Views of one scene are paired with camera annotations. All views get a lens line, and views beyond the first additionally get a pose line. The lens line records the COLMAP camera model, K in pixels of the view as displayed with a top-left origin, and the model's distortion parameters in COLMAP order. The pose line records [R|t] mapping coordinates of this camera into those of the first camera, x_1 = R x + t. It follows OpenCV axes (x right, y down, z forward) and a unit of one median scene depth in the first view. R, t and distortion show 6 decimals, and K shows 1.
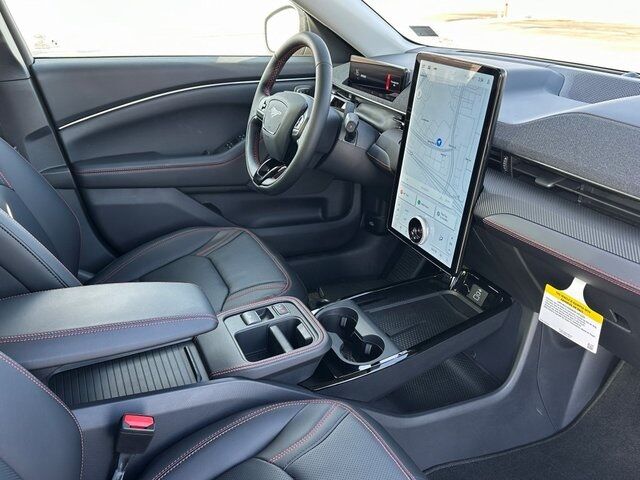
lens RADIAL K [[584.4, 0, 317.2], [0, 584.4, 240.0], [0, 0, 1]] dist [0.068660, -0.058768]
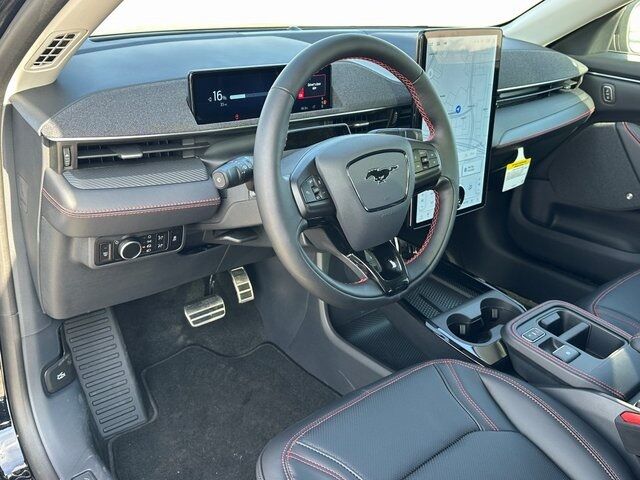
lens RADIAL K [[593.5, 0, 316.7], [0, 593.5, 240.7], [0, 0, 1]] dist [-0.001152, 0.000000]
pose [[-0.249165, -0.447950, 0.858637, -0.642516], [0.345683, 0.787060, 0.510921, -0.528180], [-0.904666, 0.424120, -0.041259, 1.187765]]
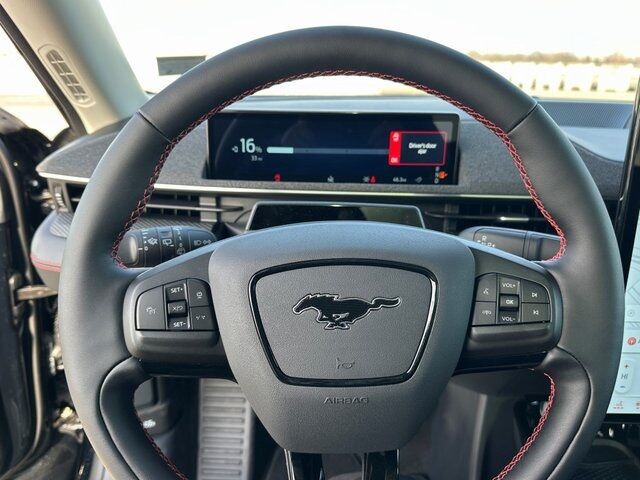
lens RADIAL K [[488.9, 0, 321.0], [0, 488.9, 233.6], [0, 0, 1]] dist [-0.035896, 0.003423]
pose [[0.436059, -0.303662, 0.847138, -0.280616], [0.375311, 0.916942, 0.135494, -0.306670], [-0.817921, 0.258857, 0.513808, 0.942682]]
